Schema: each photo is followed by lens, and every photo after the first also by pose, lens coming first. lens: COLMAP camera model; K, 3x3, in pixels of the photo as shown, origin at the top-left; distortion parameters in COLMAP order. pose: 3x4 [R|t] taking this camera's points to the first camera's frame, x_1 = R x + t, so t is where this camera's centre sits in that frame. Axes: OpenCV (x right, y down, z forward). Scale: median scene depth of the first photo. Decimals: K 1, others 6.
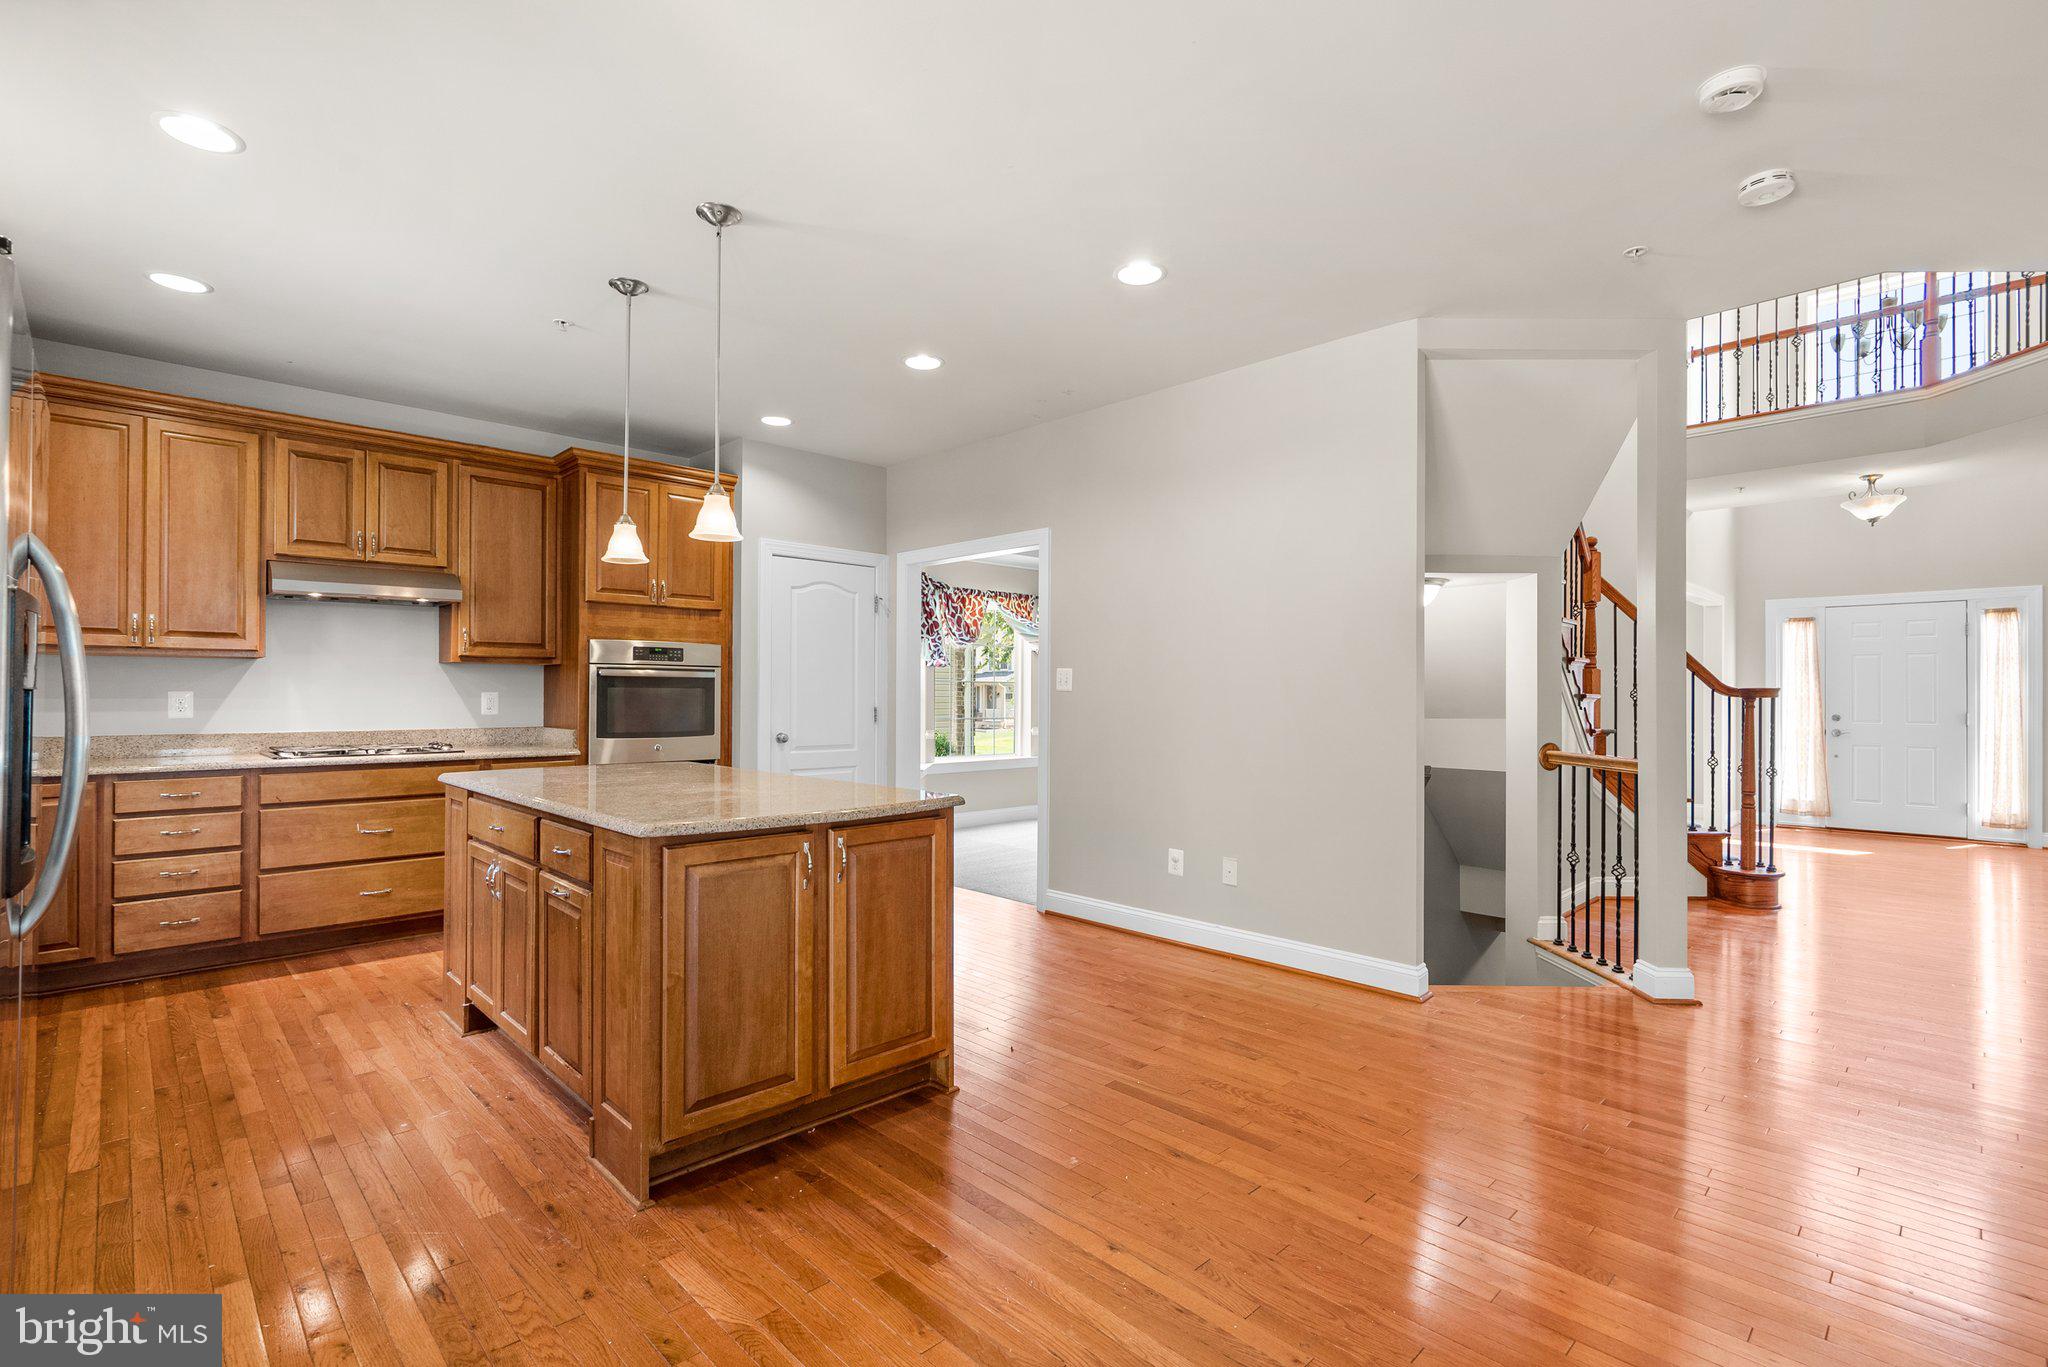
lens RADIAL K [[934.6, 0, 1022.2], [0, 934.6, 689.2], [0, 0, 1]] dist [-0.004274, -0.000005]
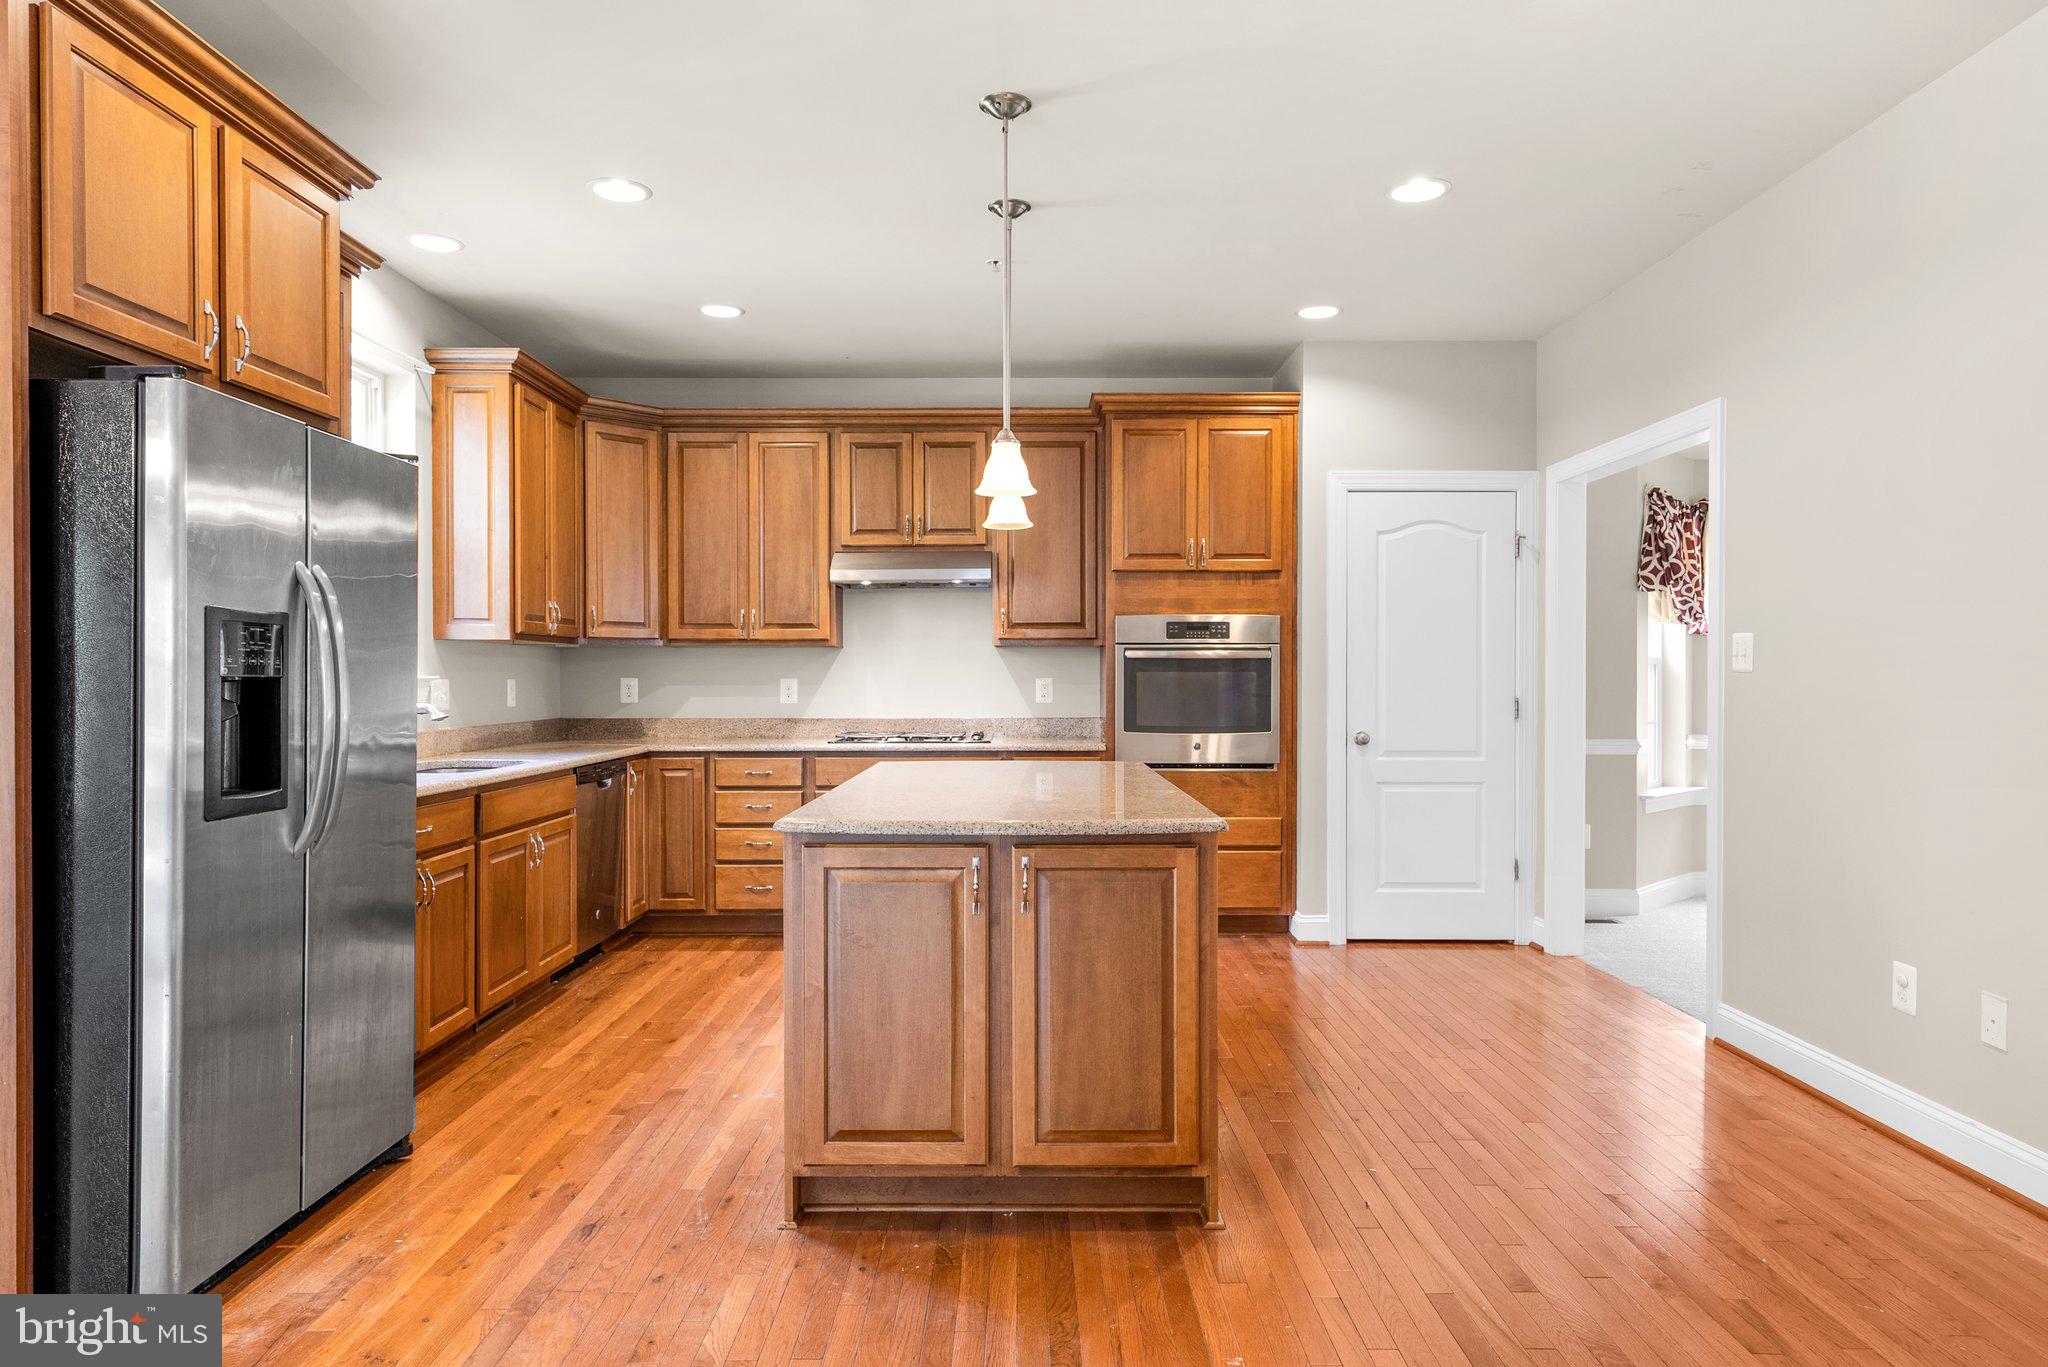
lens RADIAL K [[1268.0, 0, 1024.0], [0, 1268.0, 683.5], [0, 0, 1]] dist [0.005381, 0.001141]
pose [[0.716232, -0.001944, -0.697859, 0.339316], [0.007202, 0.999963, 0.004607, 0.003234], [0.697825, -0.008325, 0.716220, 0.134137]]
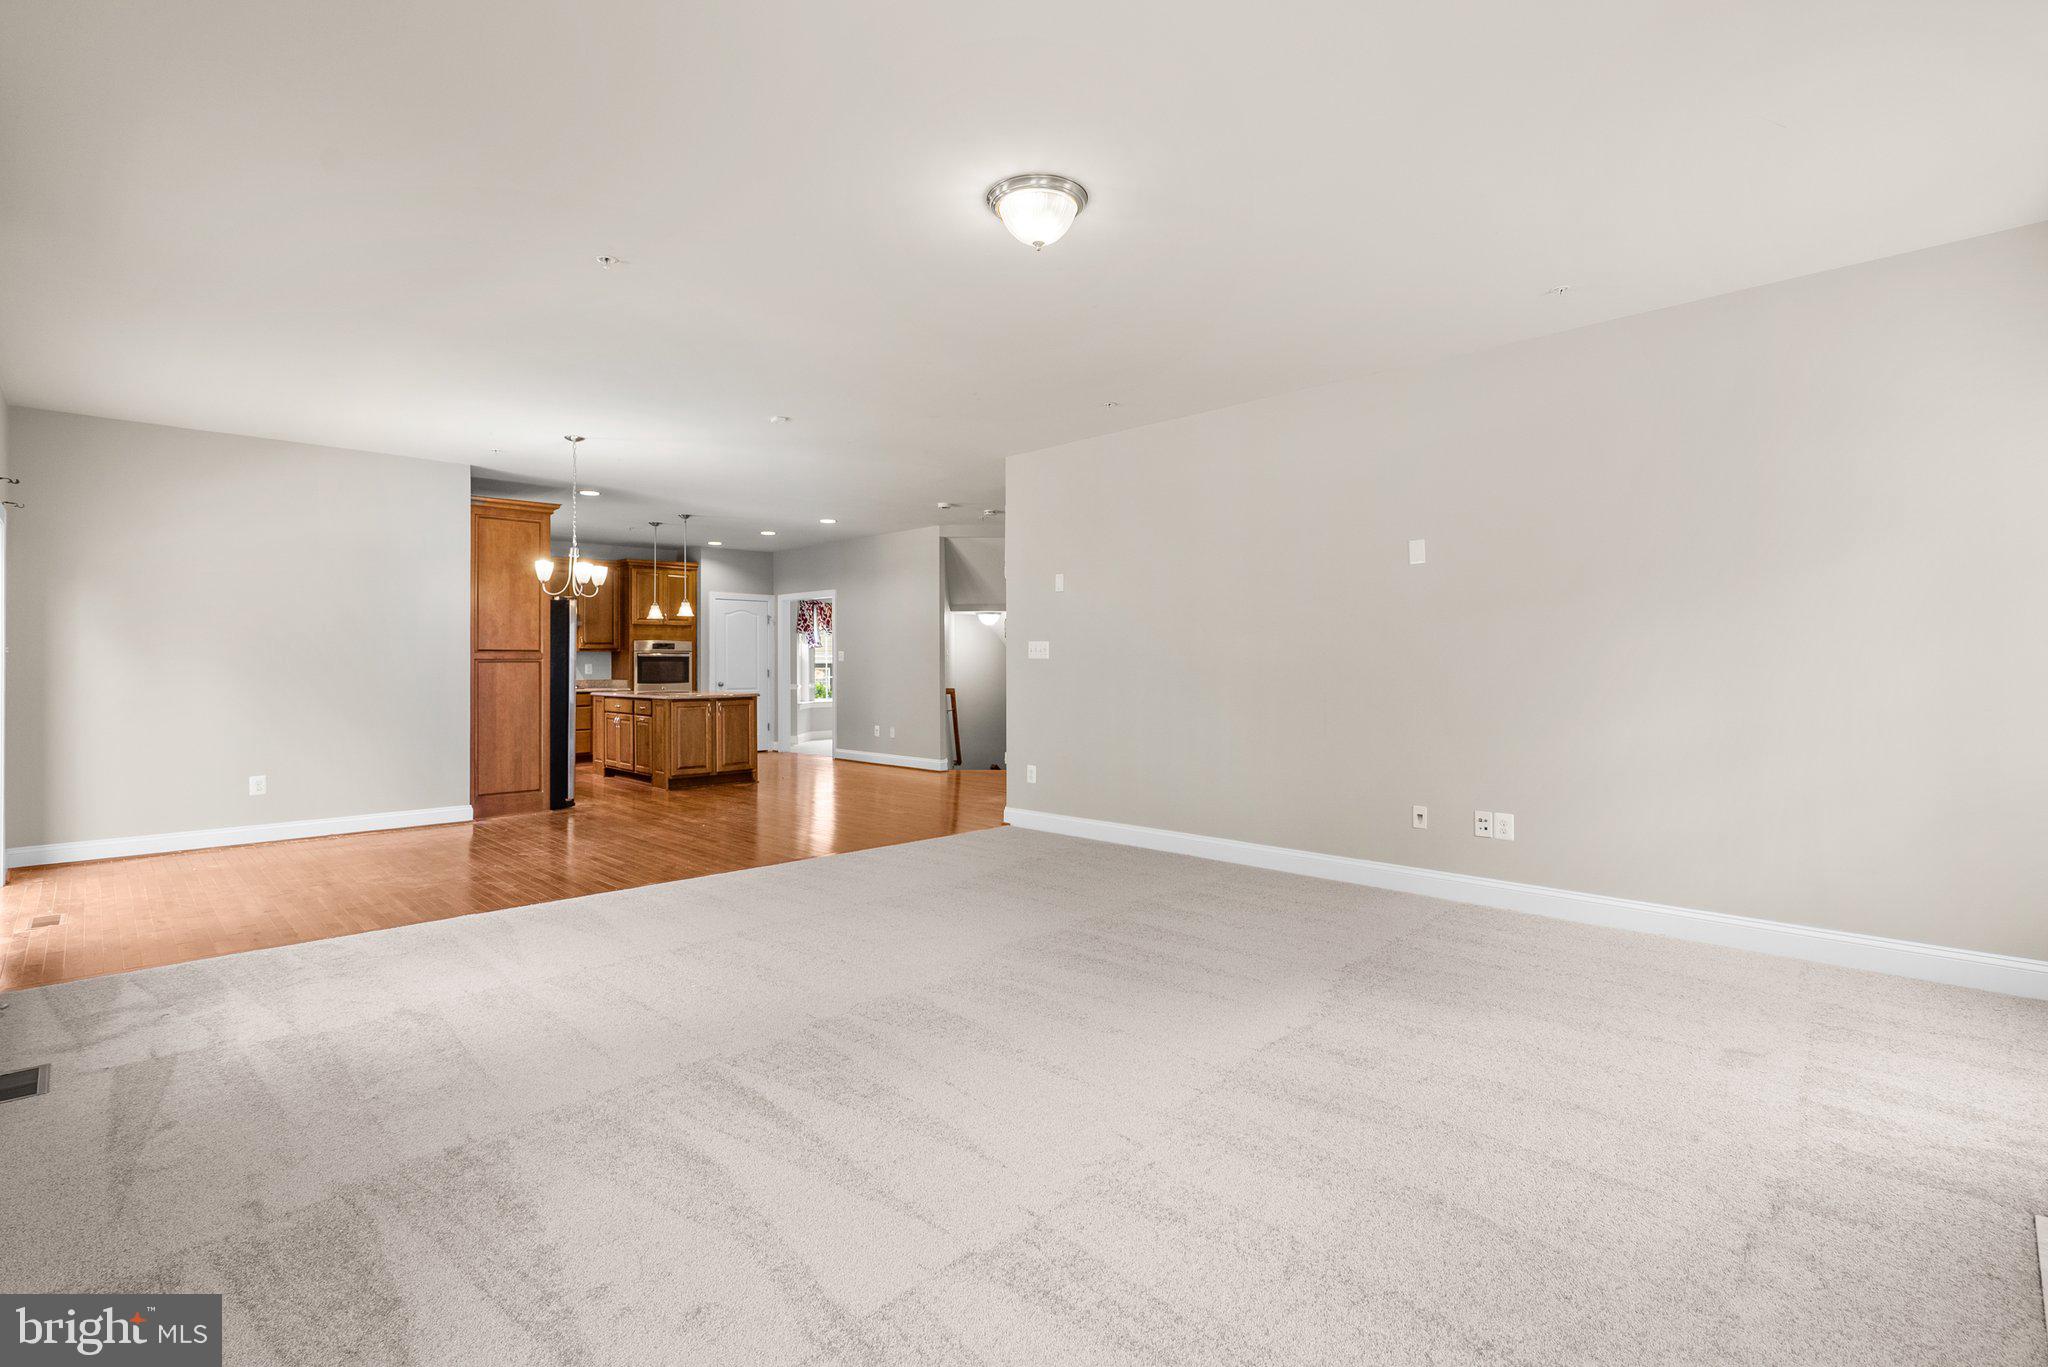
lens RADIAL K [[959.1, 0, 1022.8], [0, 959.1, 640.3], [0, 0, 1]] dist [-0.003224, -0.000112]
pose [[0.999942, -0.009570, 0.004894, 0.581116], [0.009650, 0.999813, -0.016748, -0.007109], [-0.004733, 0.016794, 0.999848, -1.642087]]
